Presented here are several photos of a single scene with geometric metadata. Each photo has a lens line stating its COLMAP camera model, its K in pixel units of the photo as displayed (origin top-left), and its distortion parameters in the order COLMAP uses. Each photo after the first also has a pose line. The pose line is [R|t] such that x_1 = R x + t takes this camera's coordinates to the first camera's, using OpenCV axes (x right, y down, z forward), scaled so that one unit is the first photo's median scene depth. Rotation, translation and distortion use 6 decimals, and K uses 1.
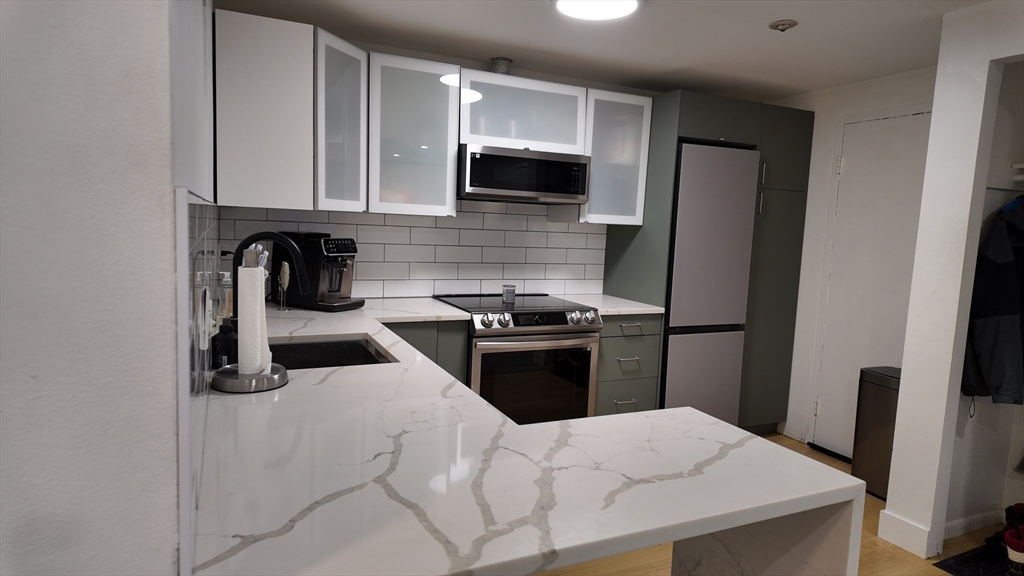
lens RADIAL K [[612.8, 0, 512.0], [0, 612.8, 288.0], [0, 0, 1]] dist [0.086970, -0.094599]
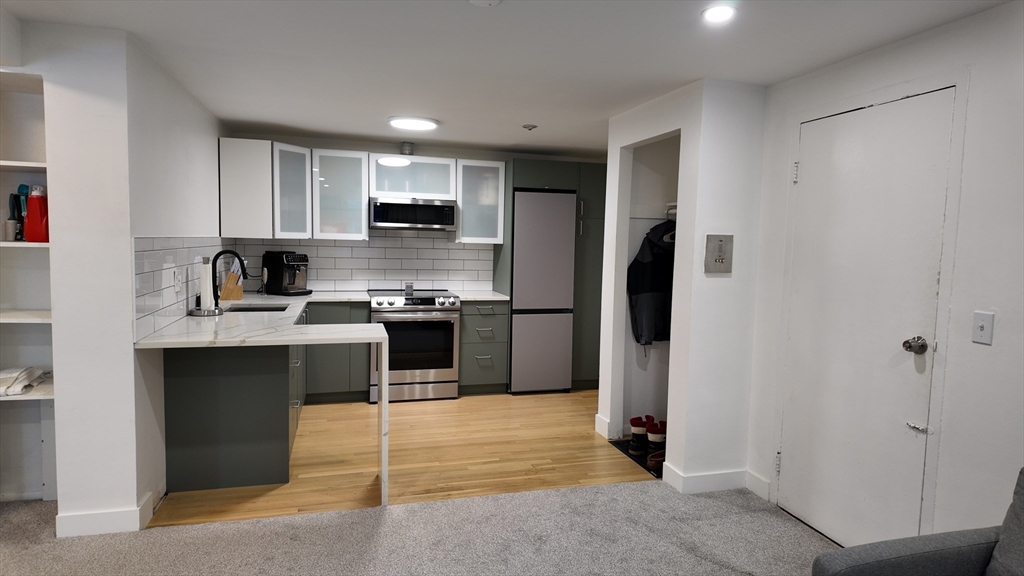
lens RADIAL K [[612.8, 0, 512.0], [0, 612.8, 288.0], [0, 0, 1]] dist [0.086970, -0.094599]
pose [[0.988118, -0.007125, -0.153532, 0.530277], [0.001786, 0.999390, -0.034880, 0.069100], [0.153687, 0.034191, 0.987528, -0.561932]]
